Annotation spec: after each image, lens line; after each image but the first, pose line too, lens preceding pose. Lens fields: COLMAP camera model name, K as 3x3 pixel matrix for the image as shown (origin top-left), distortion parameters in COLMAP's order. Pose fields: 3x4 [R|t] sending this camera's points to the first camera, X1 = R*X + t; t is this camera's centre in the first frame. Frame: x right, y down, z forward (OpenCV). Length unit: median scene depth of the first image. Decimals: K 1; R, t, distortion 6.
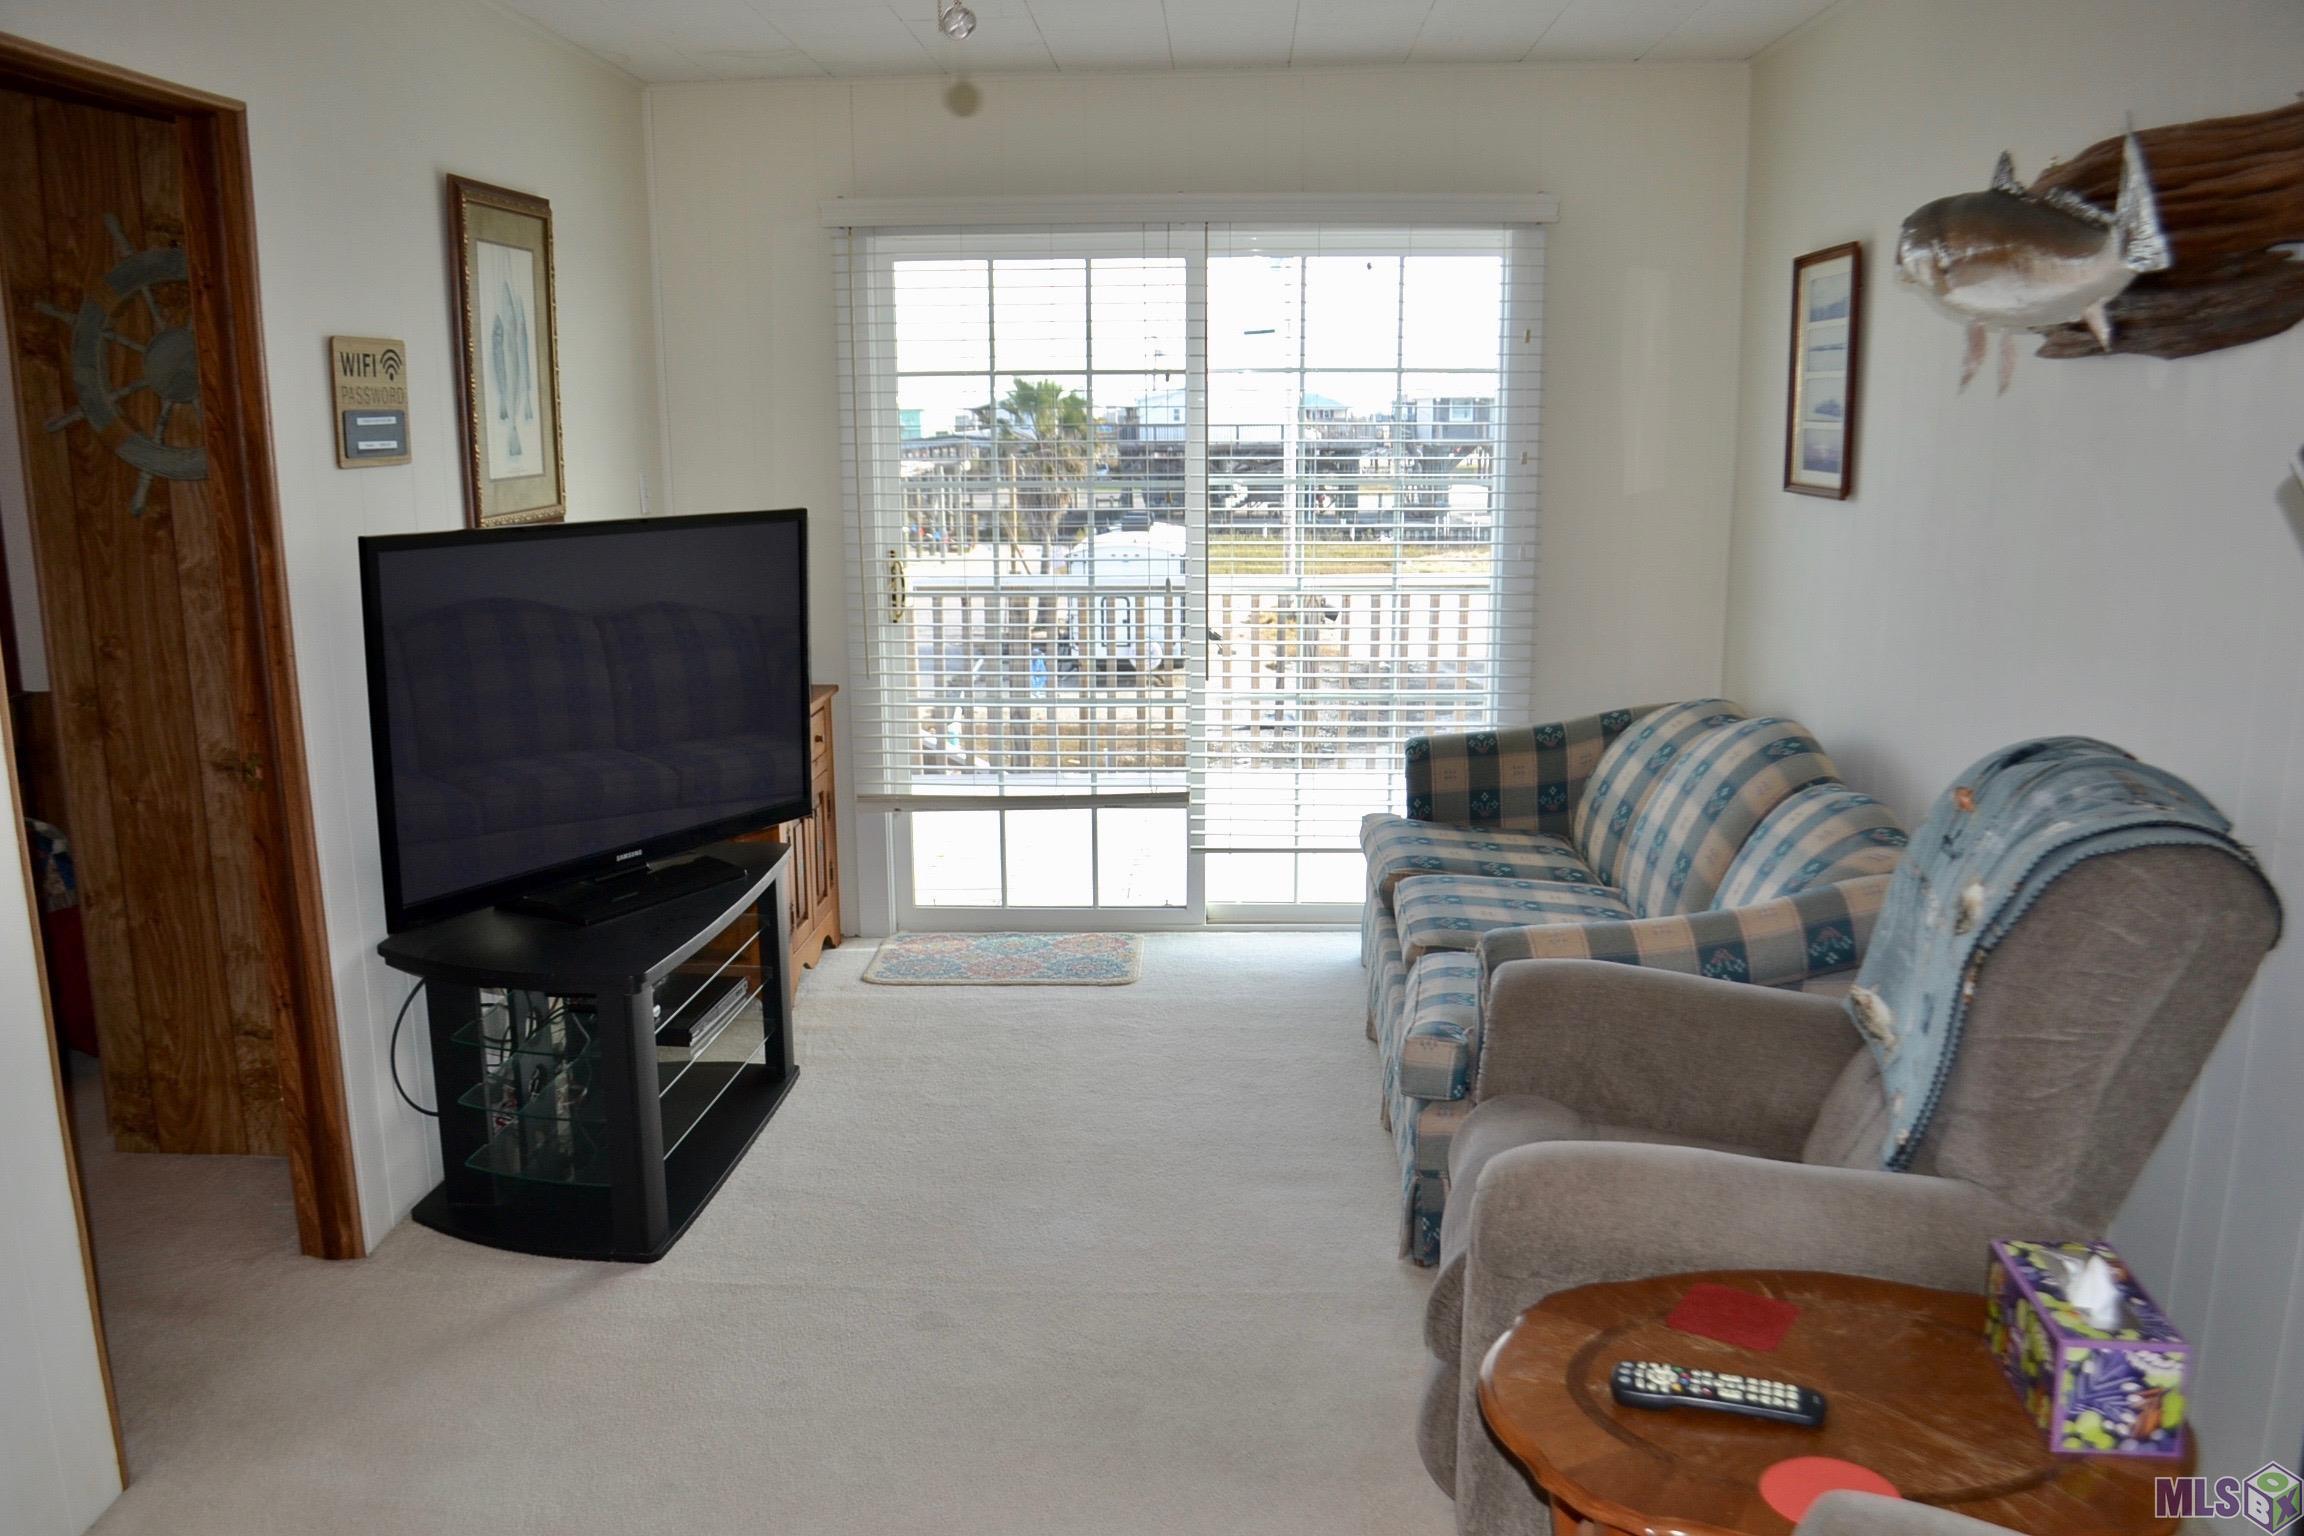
lens RADIAL K [[1846.2, 0, 1187.6], [0, 1846.2, 837.1], [0, 0, 1]] dist [-0.086614, 0.010468]
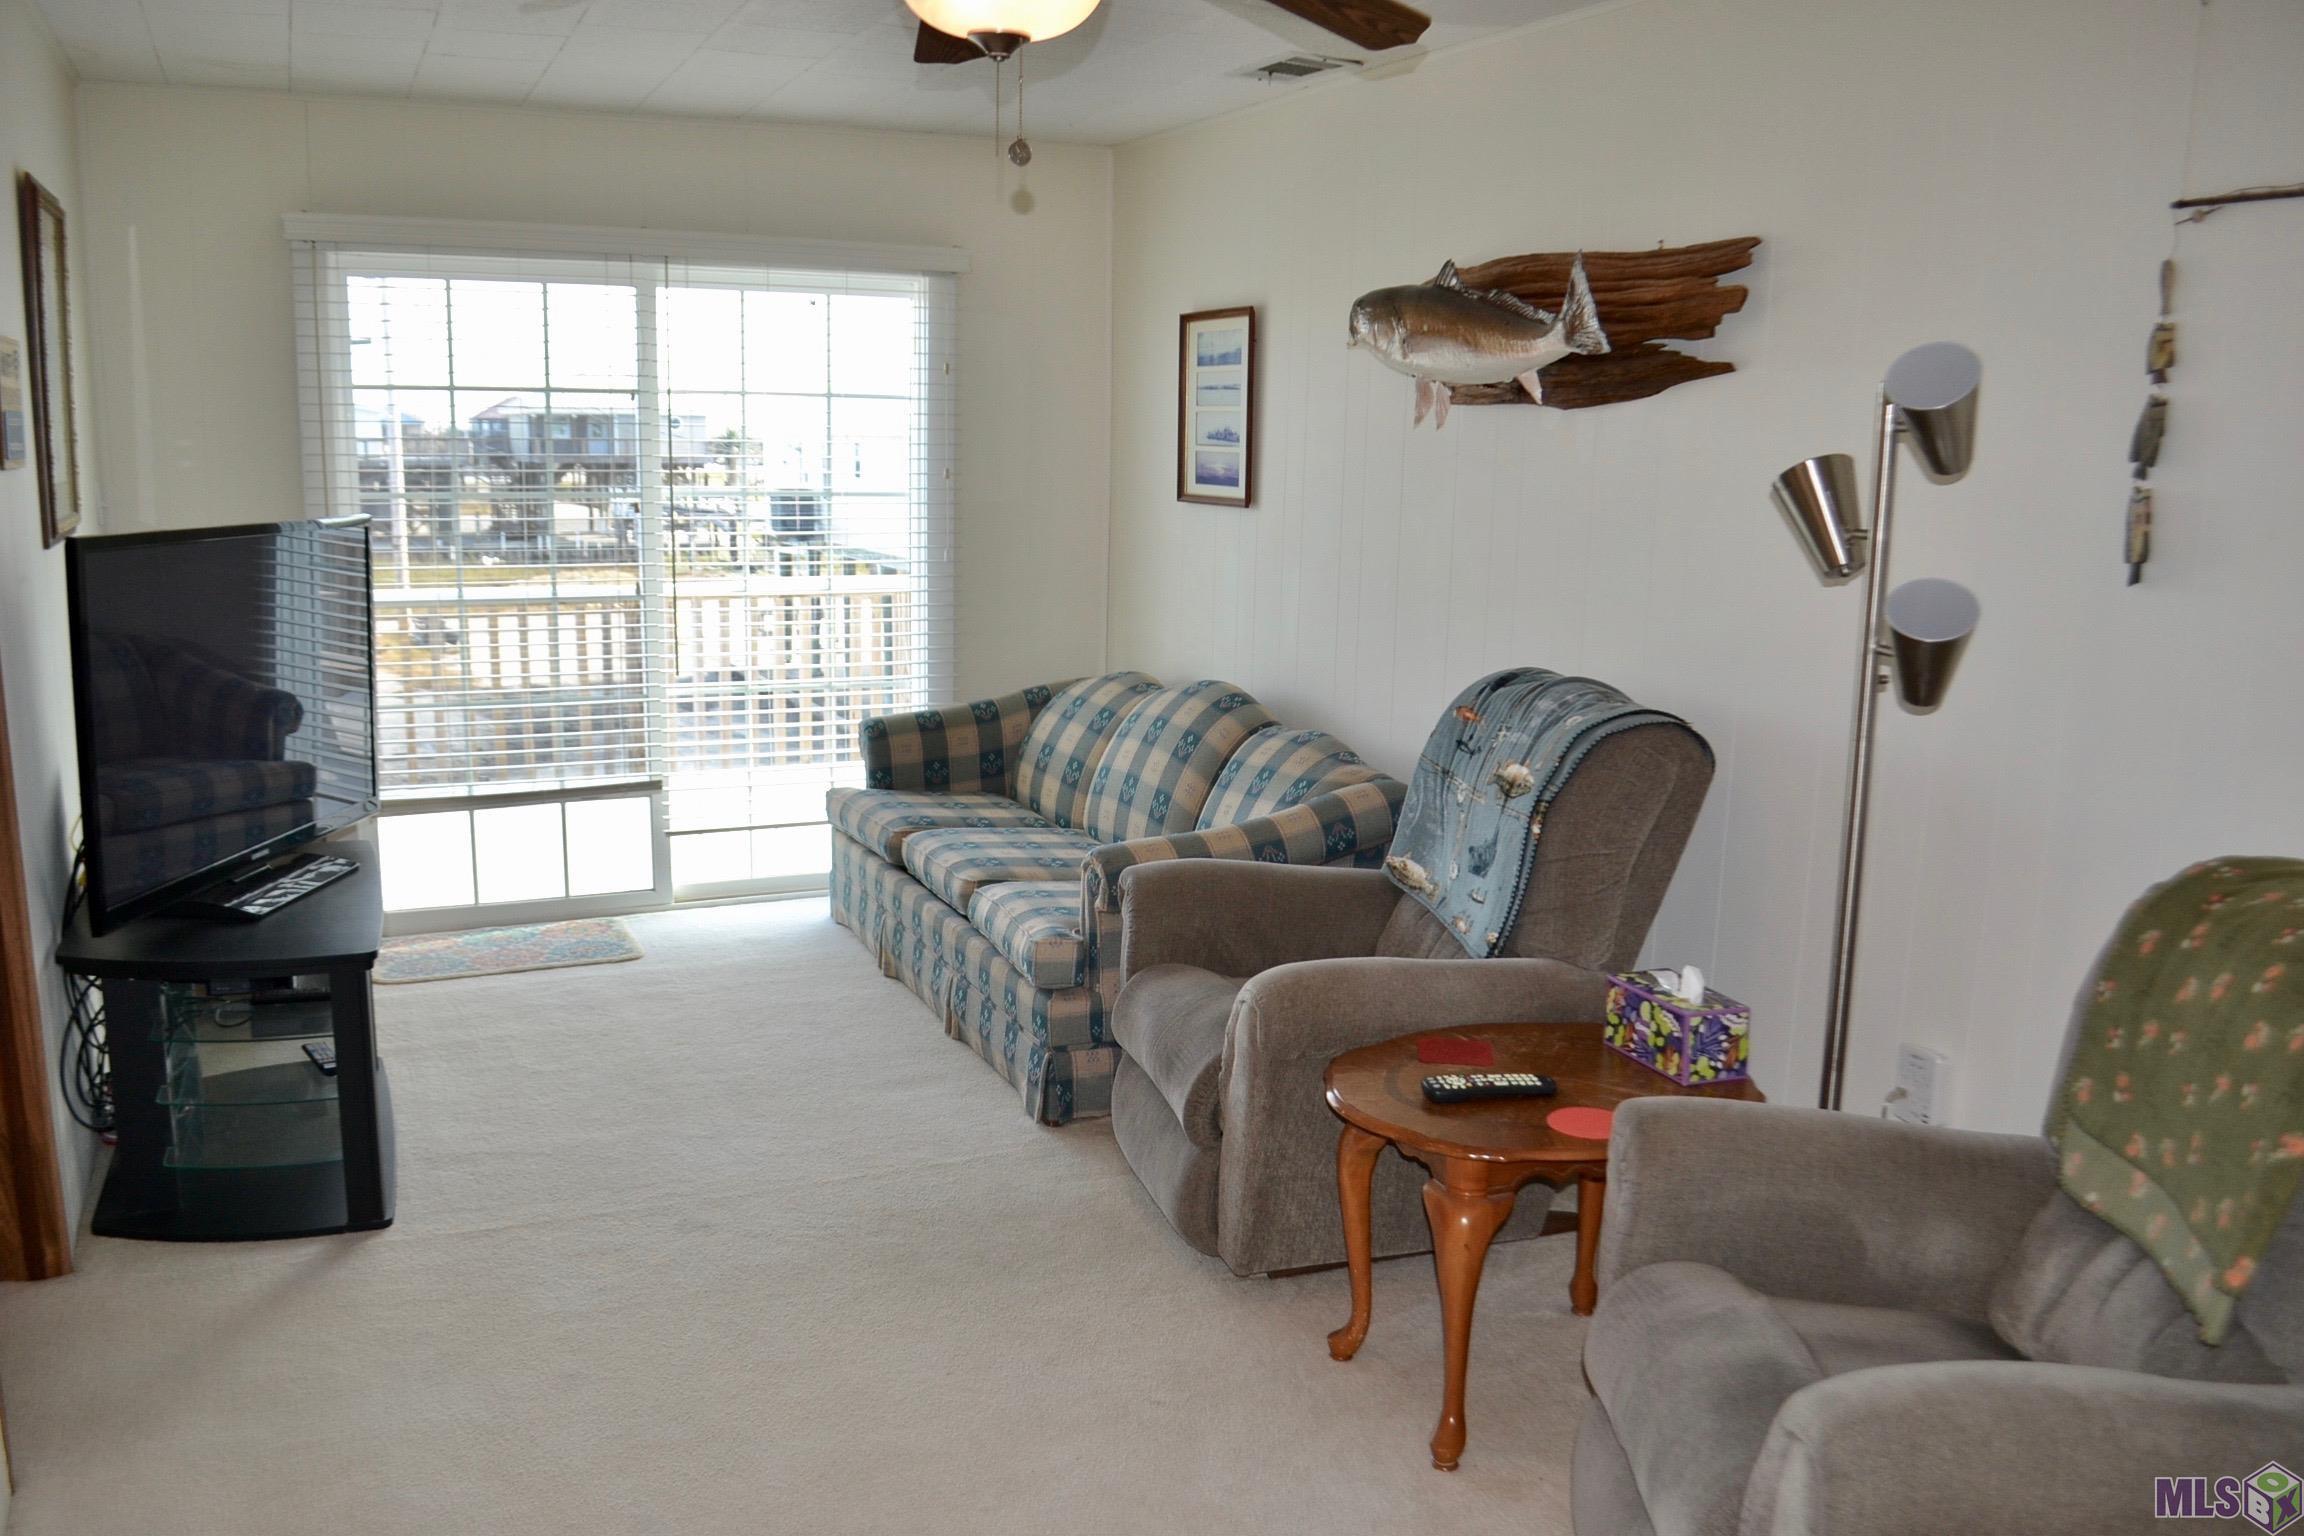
lens RADIAL K [[1846.2, 0, 1187.6], [0, 1846.2, 837.1], [0, 0, 1]] dist [-0.086614, 0.010468]
pose [[0.883878, -0.074367, 0.461768, -0.273962], [0.078510, 0.996860, 0.010265, 0.026853], [-0.461081, 0.027181, 0.886941, -0.112615]]
